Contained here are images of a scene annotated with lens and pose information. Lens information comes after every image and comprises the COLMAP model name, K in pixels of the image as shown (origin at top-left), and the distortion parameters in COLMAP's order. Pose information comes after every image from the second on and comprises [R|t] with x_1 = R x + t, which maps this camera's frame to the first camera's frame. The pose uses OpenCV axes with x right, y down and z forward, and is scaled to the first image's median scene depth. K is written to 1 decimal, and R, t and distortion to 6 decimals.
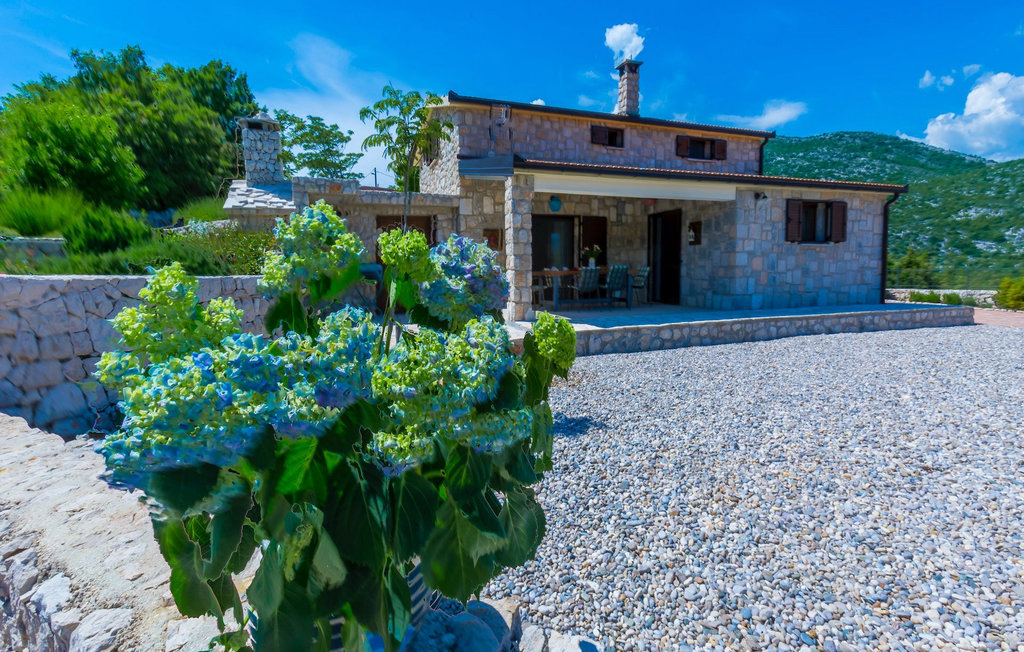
lens RADIAL K [[467.8, 0, 514.6], [0, 467.8, 311.9], [0, 0, 1]] dist [-0.002571, 0.012608]
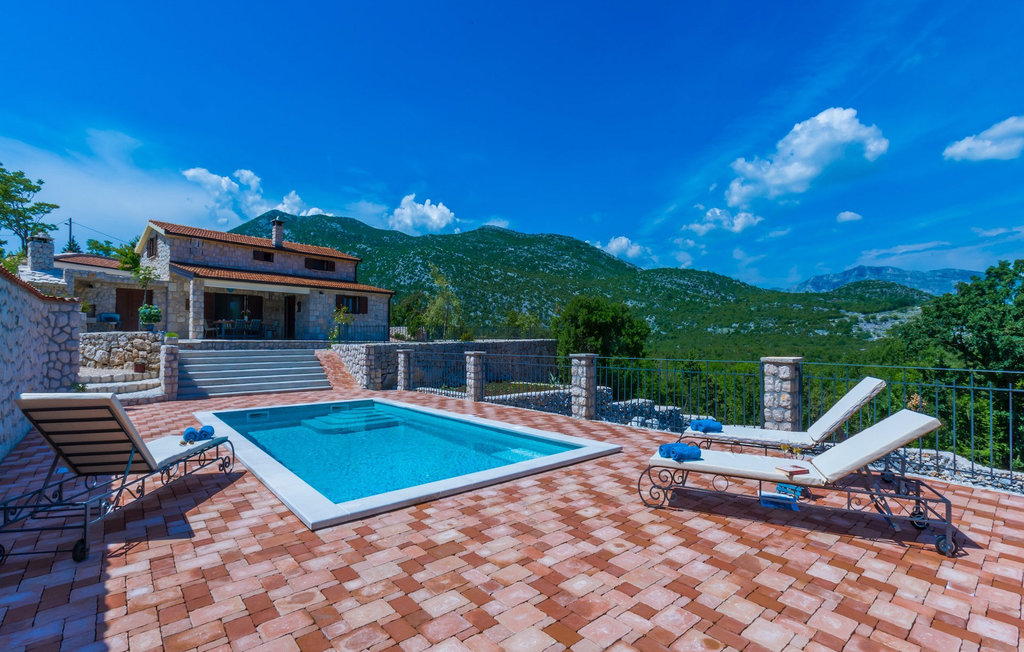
lens RADIAL K [[479.4, 0, 512.0], [0, 479.4, 326.0], [0, 0, 1]] dist [0.000048, 0.014808]
pose [[0.885221, 0.034155, 0.463915, 0.199164], [0.021767, 0.993167, -0.114655, 0.175413], [-0.464661, 0.111593, 0.878429, -1.249166]]
